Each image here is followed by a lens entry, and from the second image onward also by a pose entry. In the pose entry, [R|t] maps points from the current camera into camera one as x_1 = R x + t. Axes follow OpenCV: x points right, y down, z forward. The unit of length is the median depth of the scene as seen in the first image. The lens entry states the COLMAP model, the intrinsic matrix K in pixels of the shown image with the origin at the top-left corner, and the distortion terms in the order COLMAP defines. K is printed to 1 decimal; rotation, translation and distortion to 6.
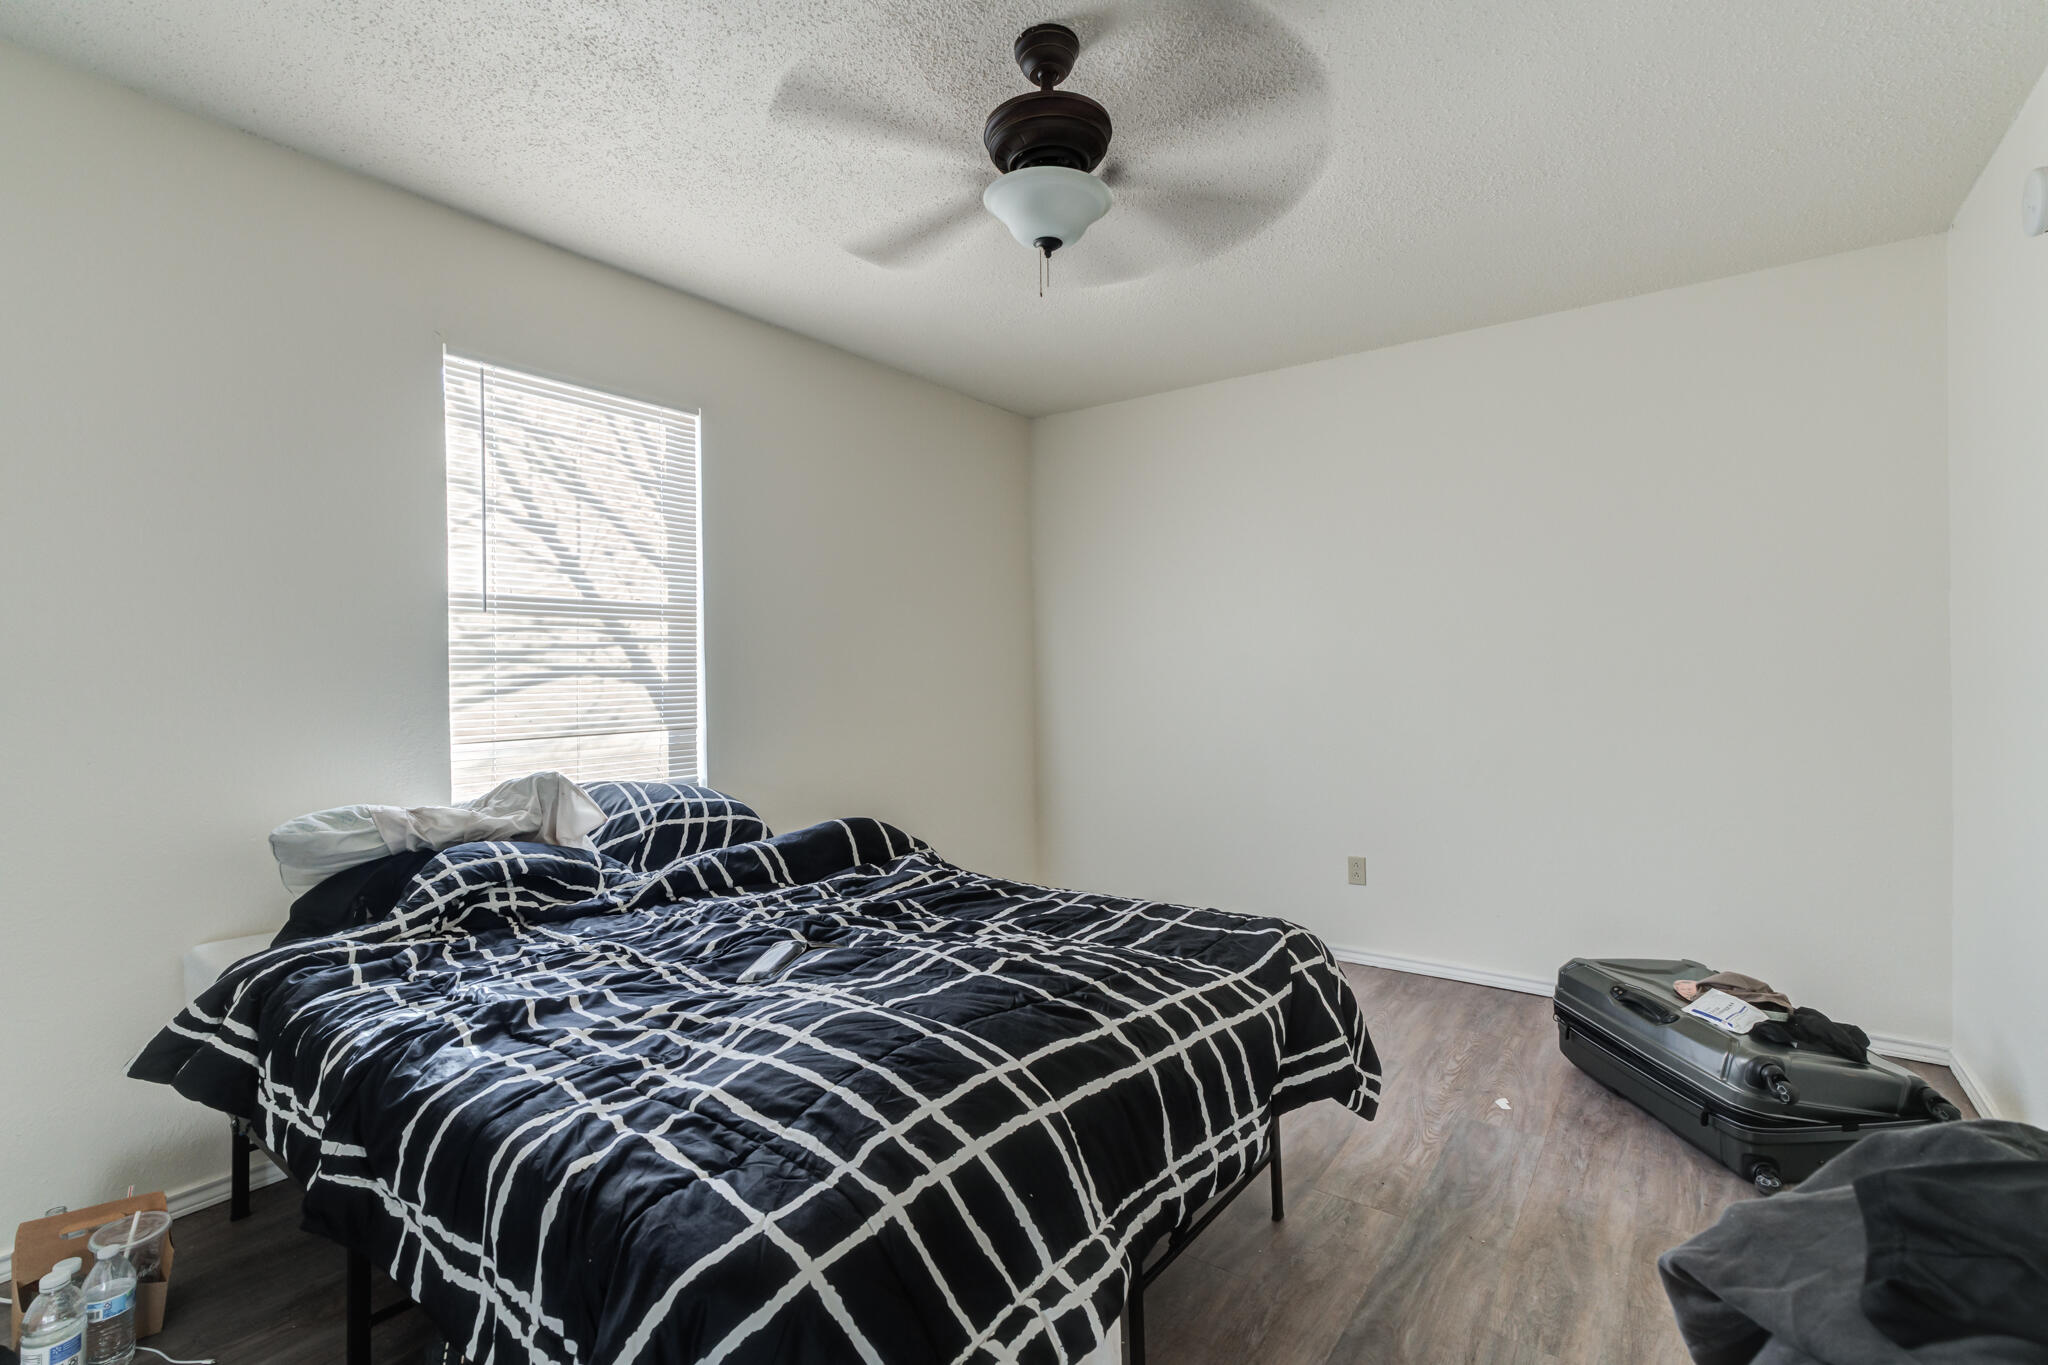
lens RADIAL K [[936.9, 0, 1026.3], [0, 936.9, 662.9], [0, 0, 1]] dist [-0.014558, 0.015165]
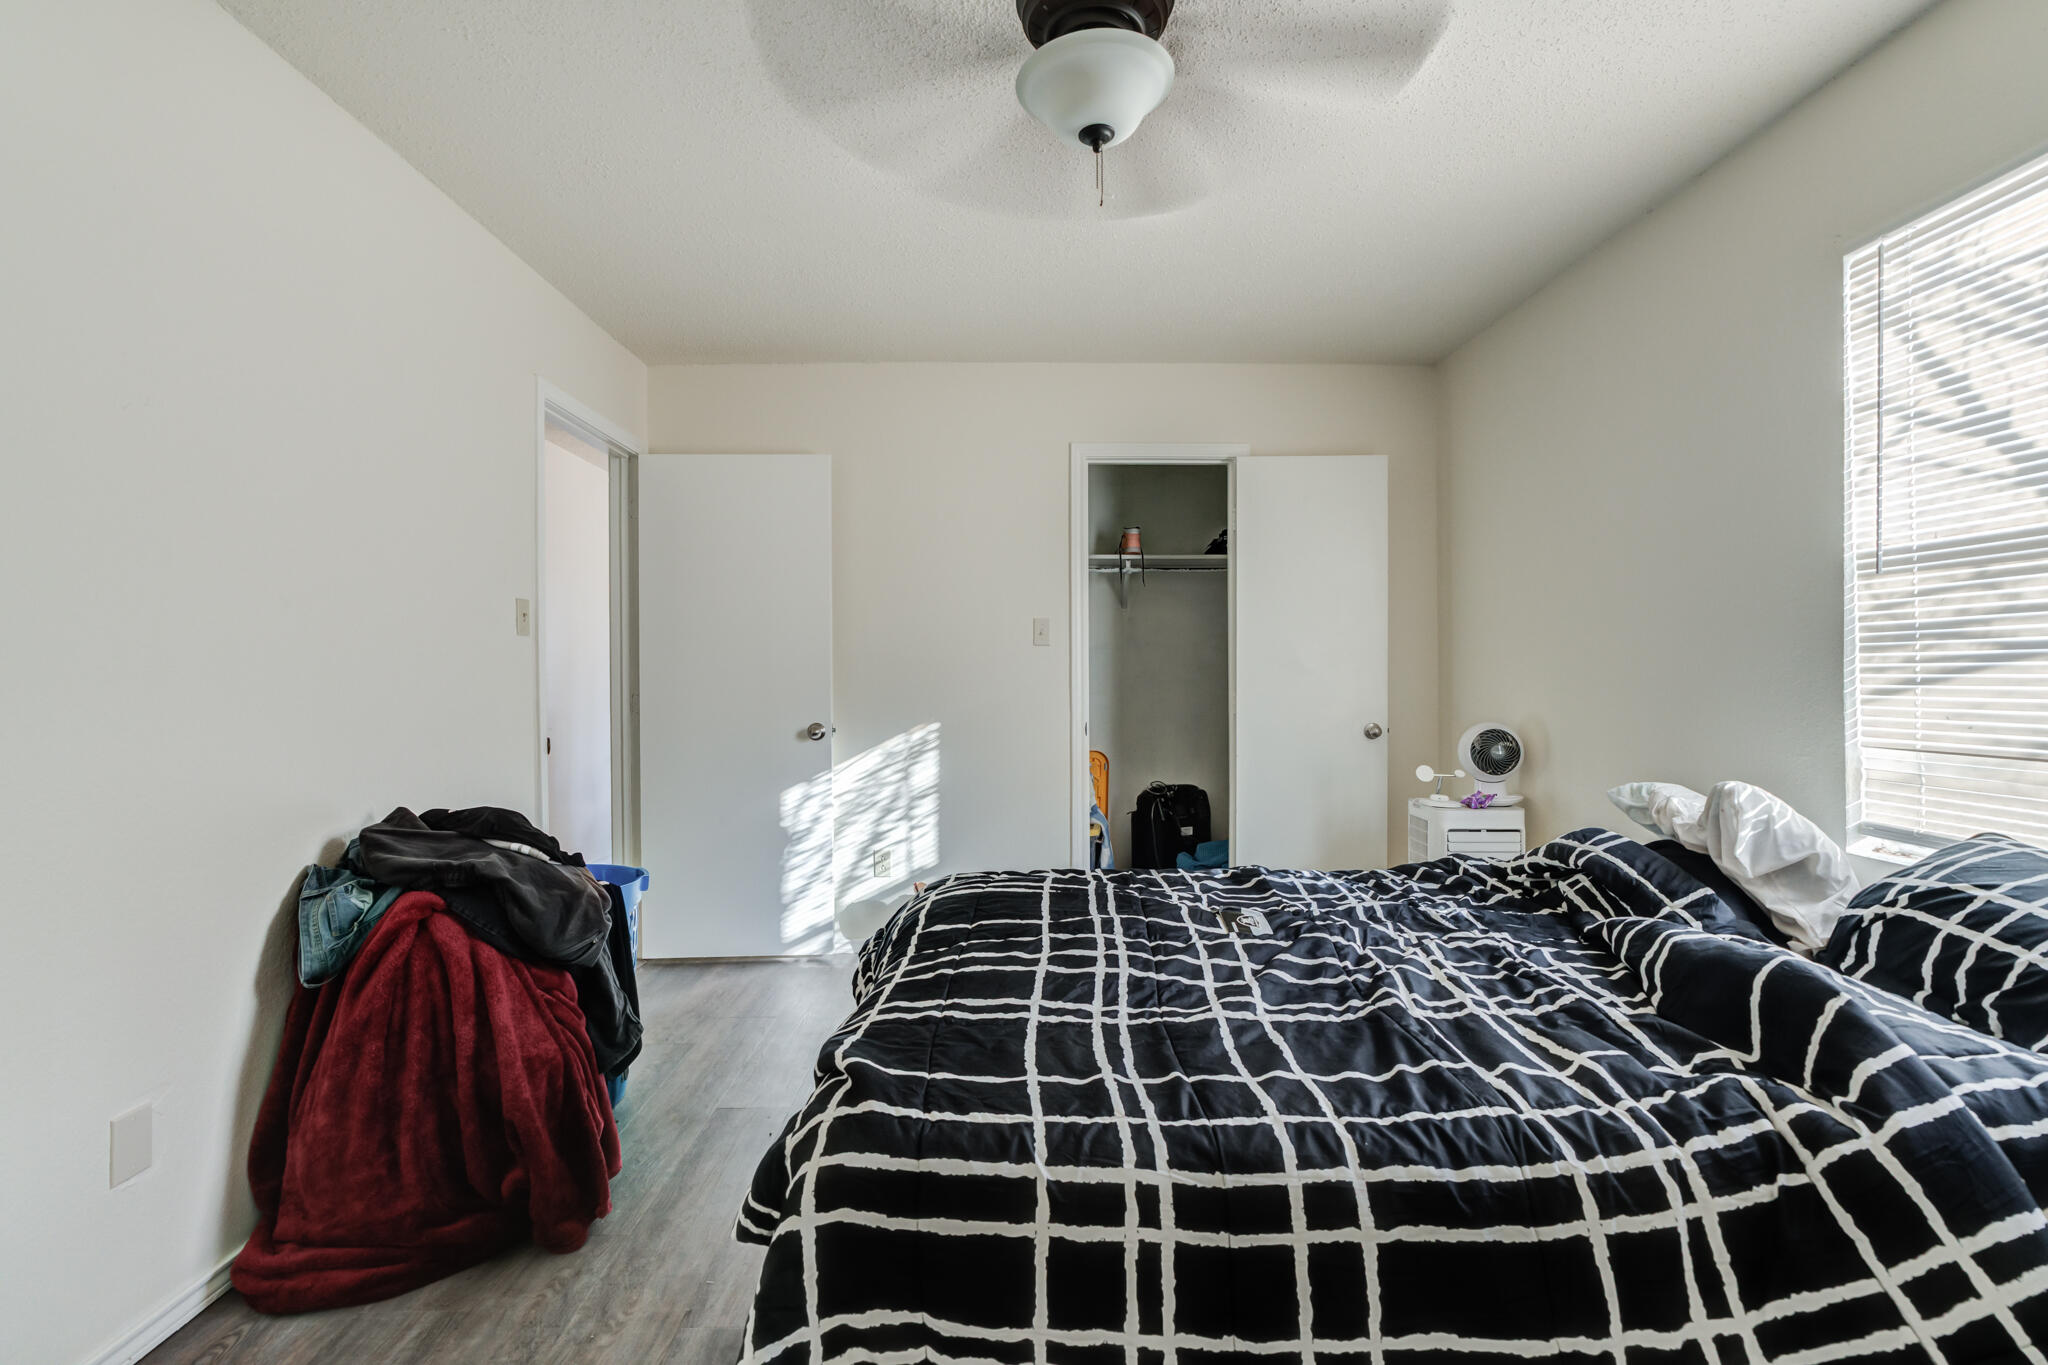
lens RADIAL K [[936.9, 0, 1026.3], [0, 936.9, 662.9], [0, 0, 1]] dist [-0.014558, 0.015165]
pose [[-0.803255, 0.016080, -0.595419, 0.405809], [0.030493, 0.999435, -0.014147, 0.006305], [0.594855, -0.029520, -0.803291, 1.172951]]
